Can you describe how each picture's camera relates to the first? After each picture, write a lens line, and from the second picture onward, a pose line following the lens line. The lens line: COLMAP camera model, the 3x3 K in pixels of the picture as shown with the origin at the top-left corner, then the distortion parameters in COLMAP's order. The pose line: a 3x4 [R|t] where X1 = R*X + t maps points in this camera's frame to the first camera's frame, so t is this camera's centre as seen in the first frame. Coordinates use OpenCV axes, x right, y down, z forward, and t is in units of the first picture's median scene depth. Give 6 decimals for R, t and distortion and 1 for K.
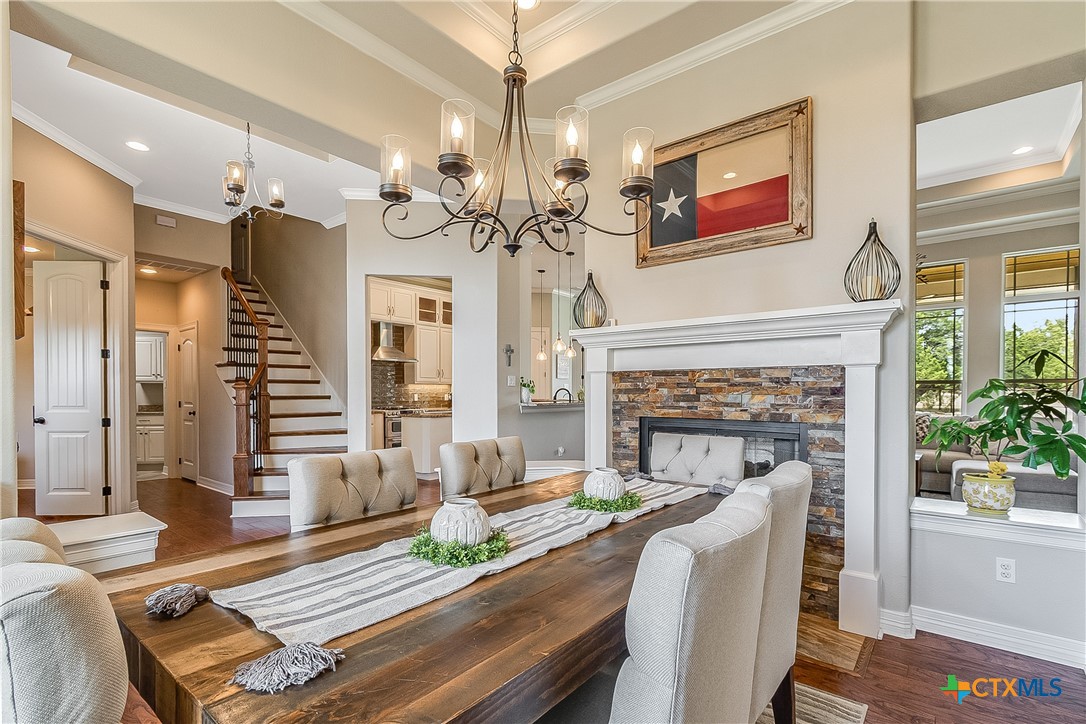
lens RADIAL K [[503.4, 0, 548.5], [0, 503.4, 402.8], [0, 0, 1]] dist [-0.001402, -0.000412]
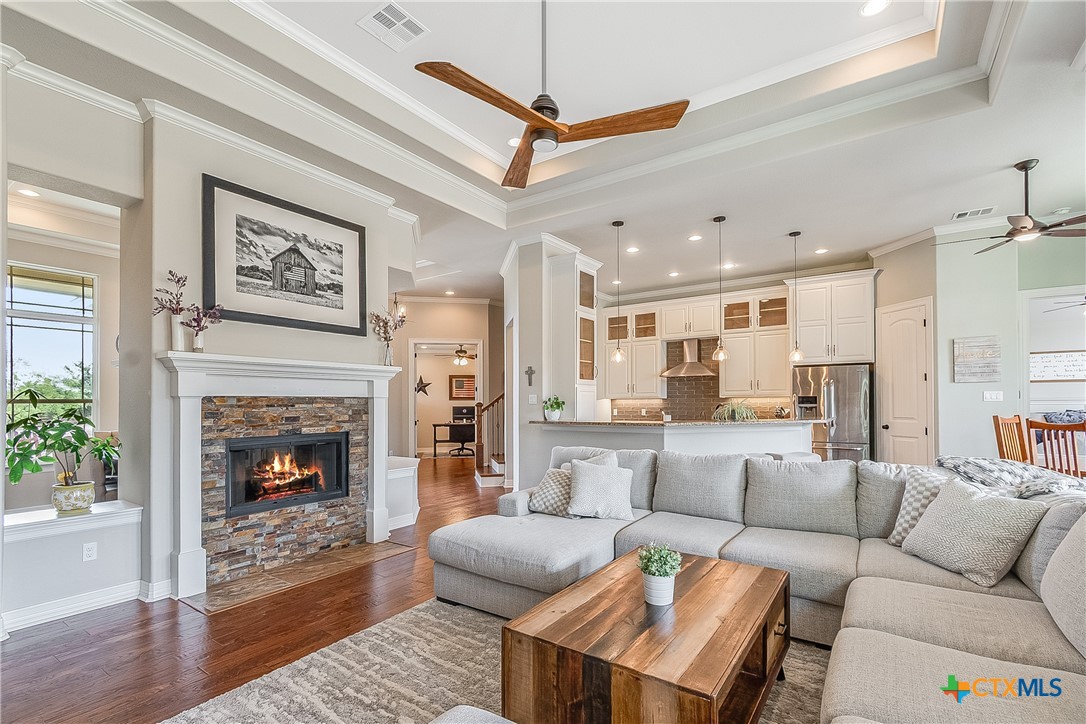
lens RADIAL K [[503.4, 0, 548.5], [0, 503.4, 402.8], [0, 0, 1]] dist [-0.001402, -0.000412]
pose [[0.075612, -0.001212, -0.997137, 0.648307], [-0.015263, 0.999881, -0.002373, -0.021442], [0.997021, 0.015398, 0.075584, 0.608414]]
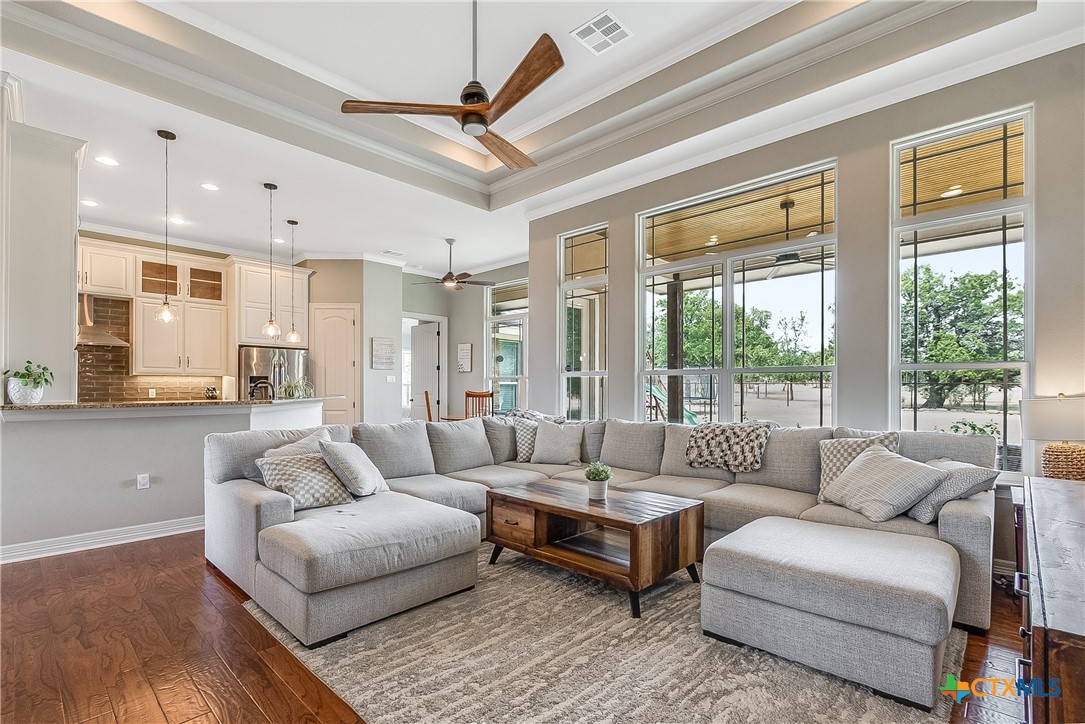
lens RADIAL K [[497.8, 0, 544.1], [0, 497.8, 386.6], [0, 0, 1]] dist [-0.001175, -0.000126]
pose [[0.996680, 0.000168, -0.081421, 0.409519], [-0.001921, 0.999768, -0.021464, -0.005707], [0.081399, 0.021549, 0.996449, 0.304415]]
